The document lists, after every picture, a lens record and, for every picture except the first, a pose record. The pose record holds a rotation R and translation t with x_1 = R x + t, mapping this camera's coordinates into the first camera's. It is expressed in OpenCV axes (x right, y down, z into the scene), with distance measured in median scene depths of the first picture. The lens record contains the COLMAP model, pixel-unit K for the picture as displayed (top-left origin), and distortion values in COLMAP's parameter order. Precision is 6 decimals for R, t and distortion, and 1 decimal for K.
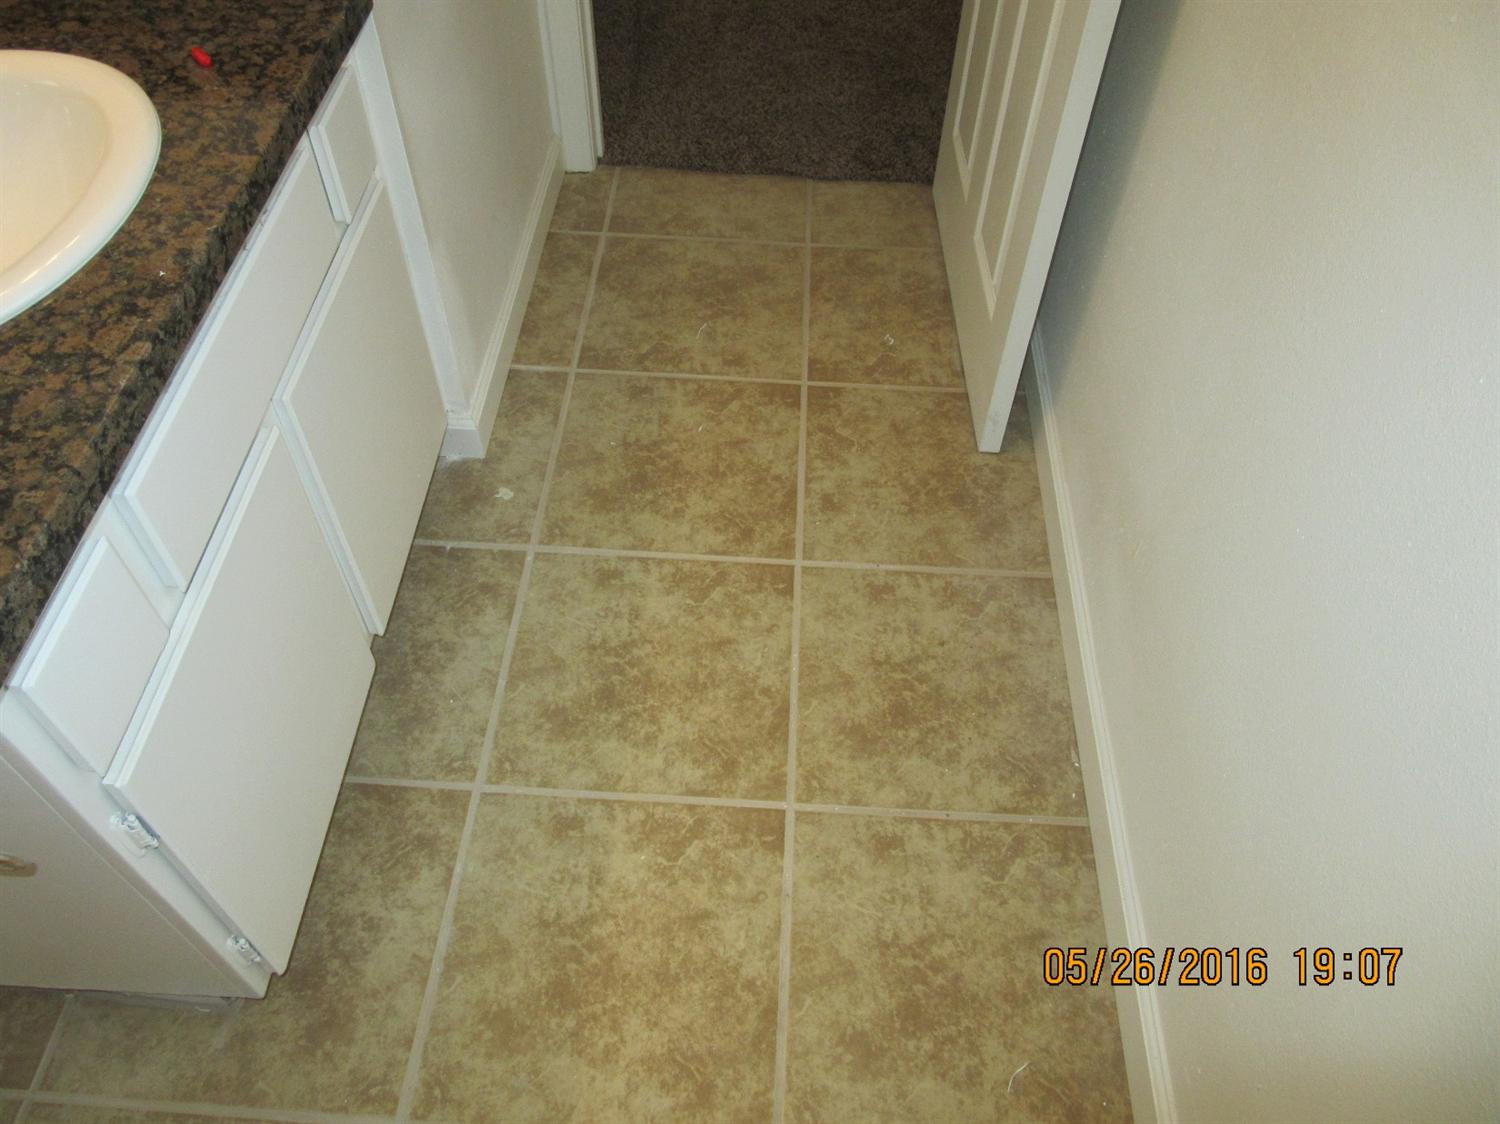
lens RADIAL K [[1123.3, 0, 723.7], [0, 1123.3, 549.6], [0, 0, 1]] dist [-0.047784, 0.042033]
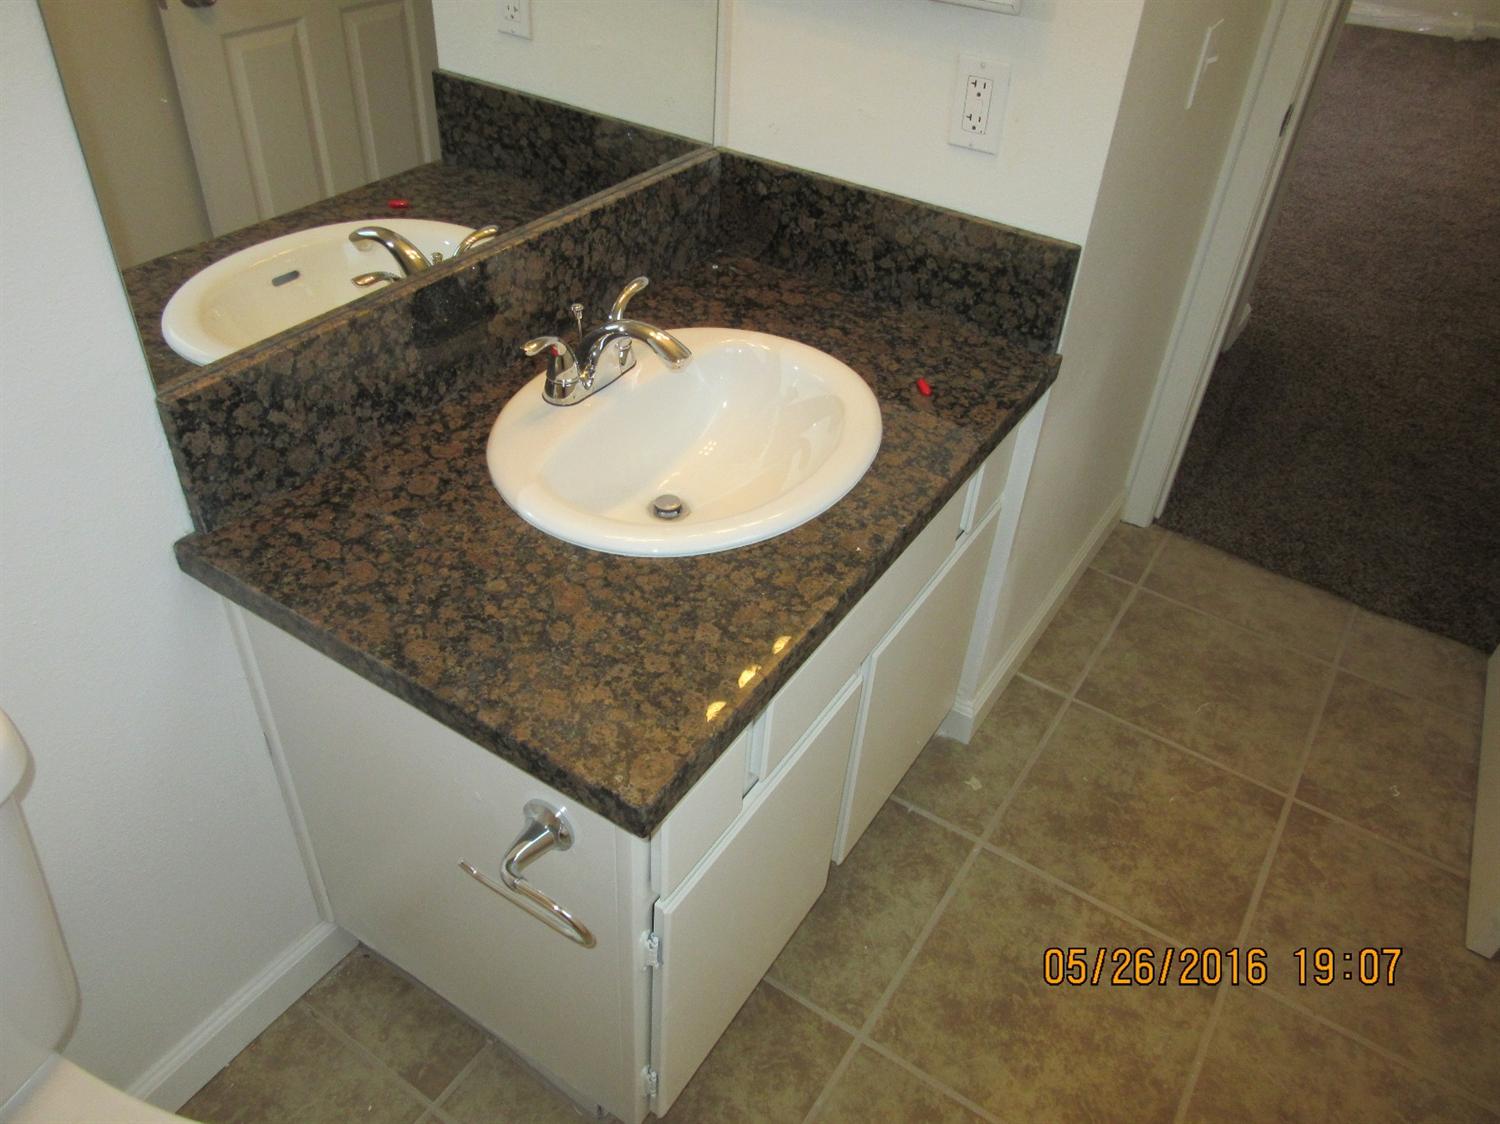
lens RADIAL K [[1123.3, 0, 720.6], [0, 1123.3, 542.2], [0, 0, 1]] dist [-0.047784, 0.042033]
pose [[0.866031, 0.336846, -0.369493, -0.131709], [-0.412184, 0.899284, -0.146266, -0.000842], [0.283010, 0.278970, 0.917650, -0.182926]]
